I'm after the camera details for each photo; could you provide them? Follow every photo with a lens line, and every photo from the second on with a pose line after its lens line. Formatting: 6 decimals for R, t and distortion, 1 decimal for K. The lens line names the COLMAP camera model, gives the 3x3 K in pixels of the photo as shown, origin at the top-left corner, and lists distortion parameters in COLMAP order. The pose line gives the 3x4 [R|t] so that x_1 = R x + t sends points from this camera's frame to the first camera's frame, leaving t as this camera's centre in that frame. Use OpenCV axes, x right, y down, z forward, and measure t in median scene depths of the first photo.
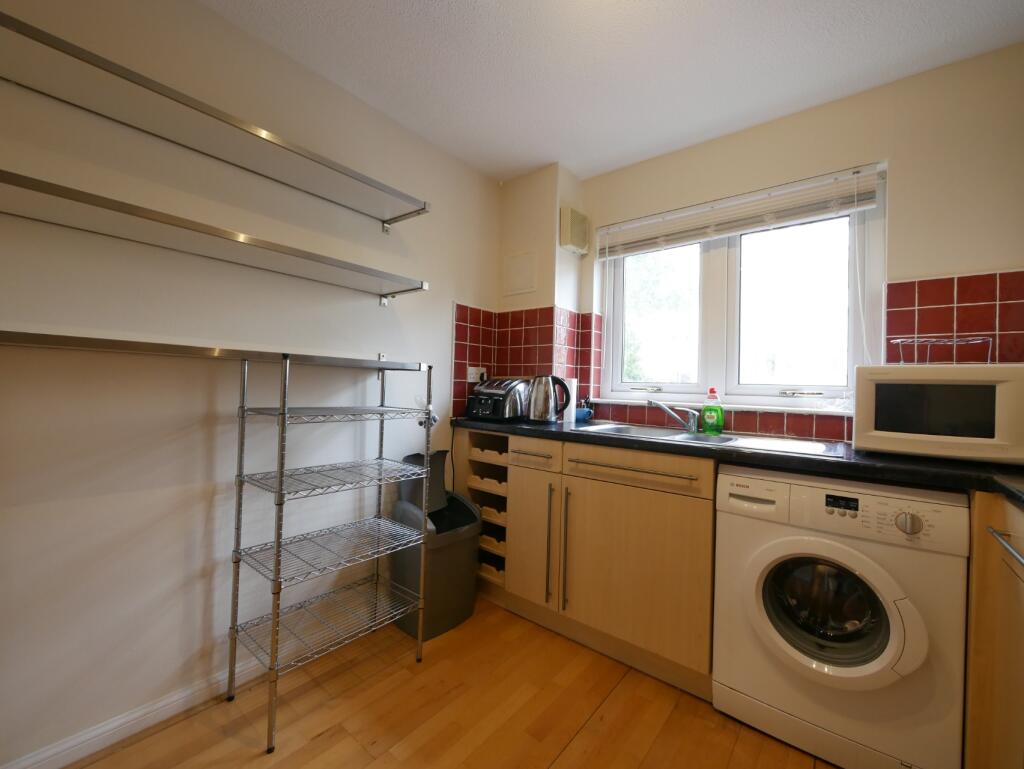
lens RADIAL K [[421.9, 0, 512.2], [0, 421.9, 381.8], [0, 0, 1]] dist [-0.005057, -0.000503]
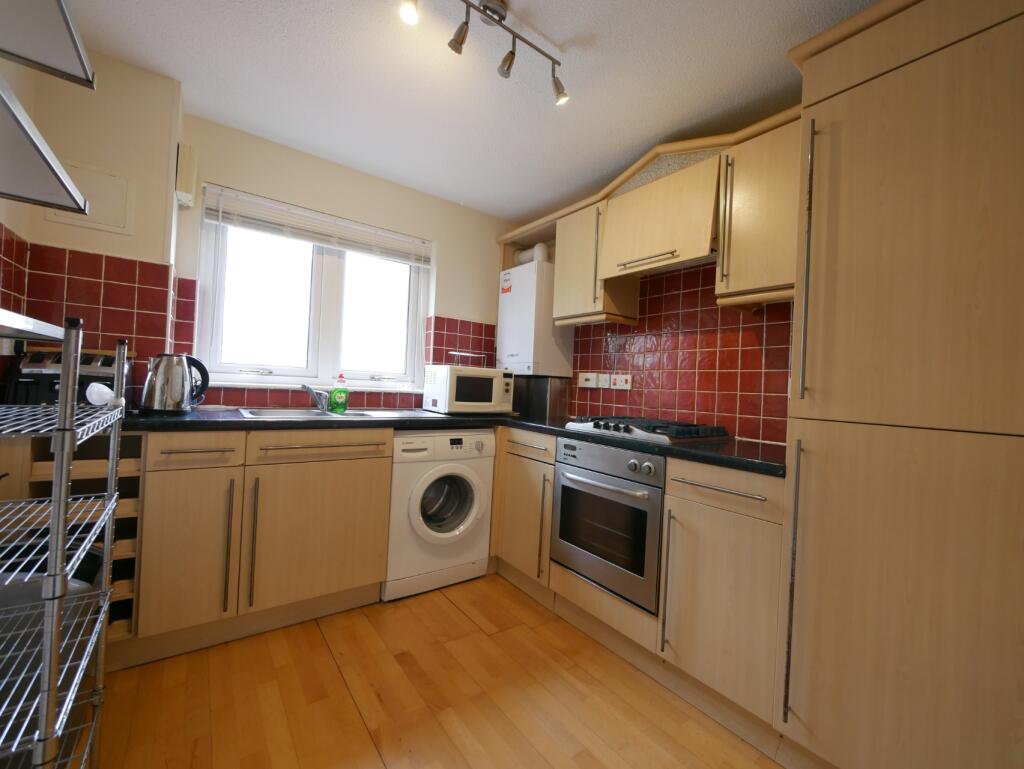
lens RADIAL K [[421.9, 0, 508.4], [0, 421.9, 382.8], [0, 0, 1]] dist [-0.005057, -0.000503]
pose [[0.258743, -0.010781, 0.965886, -0.617776], [-0.055703, 0.998107, 0.026063, -0.019059], [-0.964339, -0.060546, 0.257653, 0.216899]]
